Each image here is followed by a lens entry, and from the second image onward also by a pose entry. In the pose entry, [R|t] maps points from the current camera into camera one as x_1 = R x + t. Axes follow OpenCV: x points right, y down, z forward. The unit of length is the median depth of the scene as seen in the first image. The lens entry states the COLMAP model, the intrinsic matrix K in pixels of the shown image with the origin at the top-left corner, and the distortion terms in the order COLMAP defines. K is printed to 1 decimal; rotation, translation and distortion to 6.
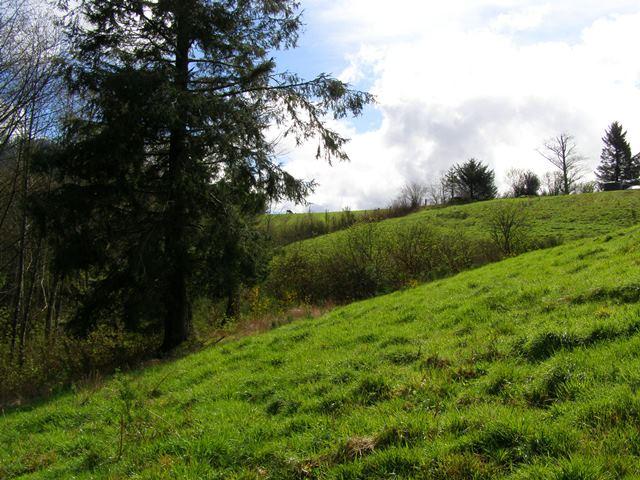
lens RADIAL K [[724.5, 0, 320.0], [0, 724.5, 240.0], [0, 0, 1]] dist [-0.214927, 0.364041]
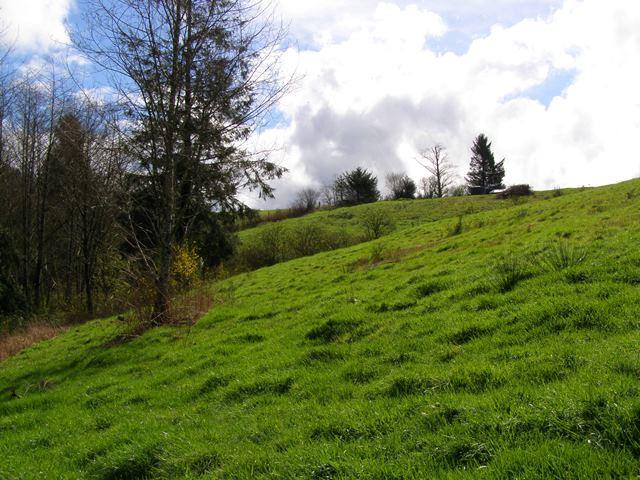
lens RADIAL K [[724.5, 0, 320.0], [0, 724.5, 240.0], [0, 0, 1]] dist [-0.214927, 0.364041]
pose [[0.989914, -0.004301, 0.141603, -0.020801], [0.003426, 0.999974, 0.006423, -0.000977], [-0.141627, -0.005874, 0.989903, -0.175380]]
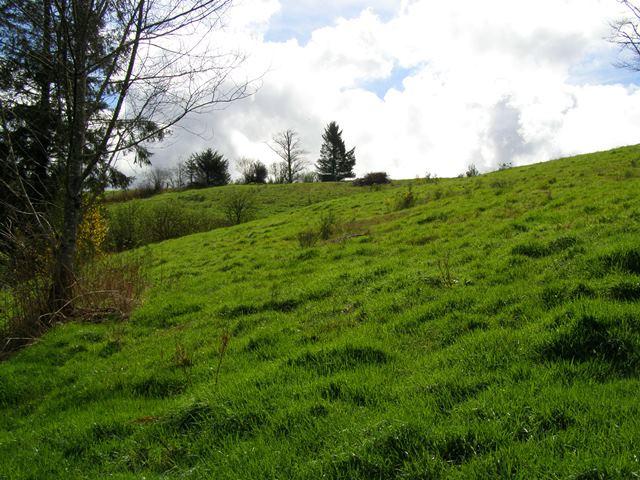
lens RADIAL K [[724.5, 0, 320.0], [0, 724.5, 240.0], [0, 0, 1]] dist [-0.214927, 0.364041]
pose [[0.931742, 0.015589, 0.362786, -0.034431], [-0.024451, 0.999504, 0.019849, 0.004116], [-0.362296, -0.027365, 0.931661, -0.124959]]
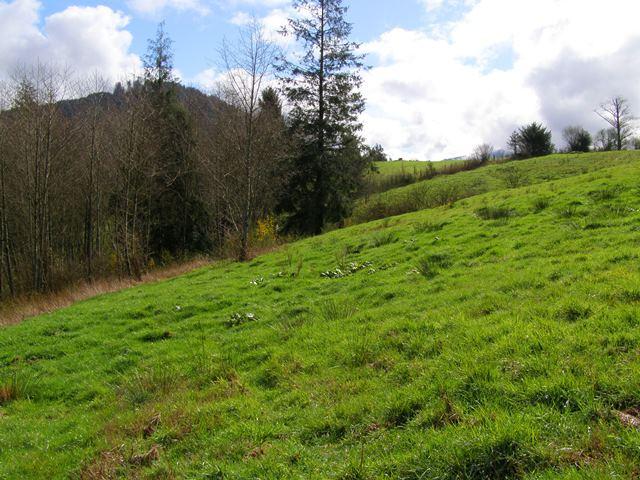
lens RADIAL K [[724.5, 0, 320.0], [0, 724.5, 240.0], [0, 0, 1]] dist [-0.214927, 0.364041]
pose [[0.986503, 0.009361, -0.163474, 0.046847], [0.004928, 0.996215, 0.086786, -0.016853], [0.163667, -0.086421, 0.982723, -0.317178]]
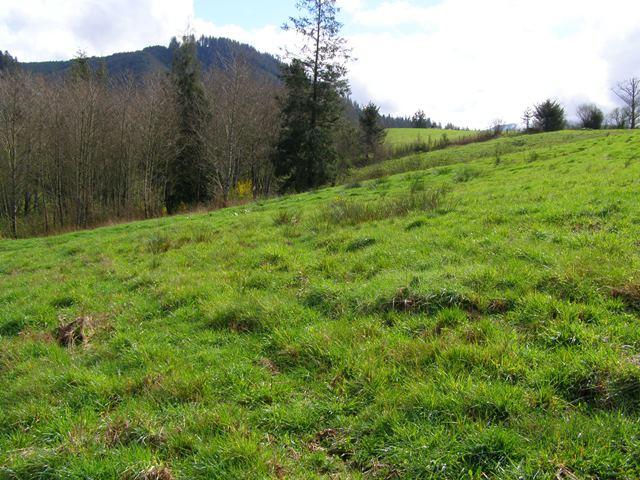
lens RADIAL K [[724.5, 0, 320.0], [0, 724.5, 240.0], [0, 0, 1]] dist [-0.214927, 0.364041]
pose [[0.971655, 0.065070, -0.227271, 0.116106], [-0.032918, 0.989248, 0.142496, -0.026842], [0.234099, -0.130976, 0.963350, -0.420421]]
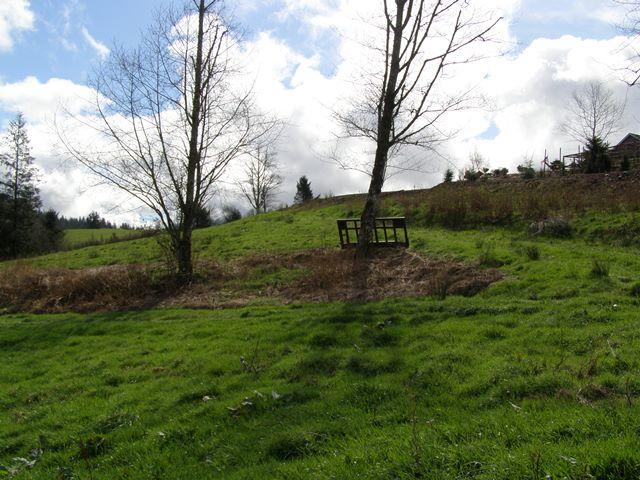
lens RADIAL K [[706.1, 0, 319.4], [0, 706.1, 219.1], [0, 0, 1]] dist [-0.017574, -0.019085]
pose [[0.978342, 0.012182, 0.206636, 0.148658], [-0.005732, 0.999478, -0.031784, -0.022331], [-0.206915, 0.029911, 0.977902, -0.722326]]
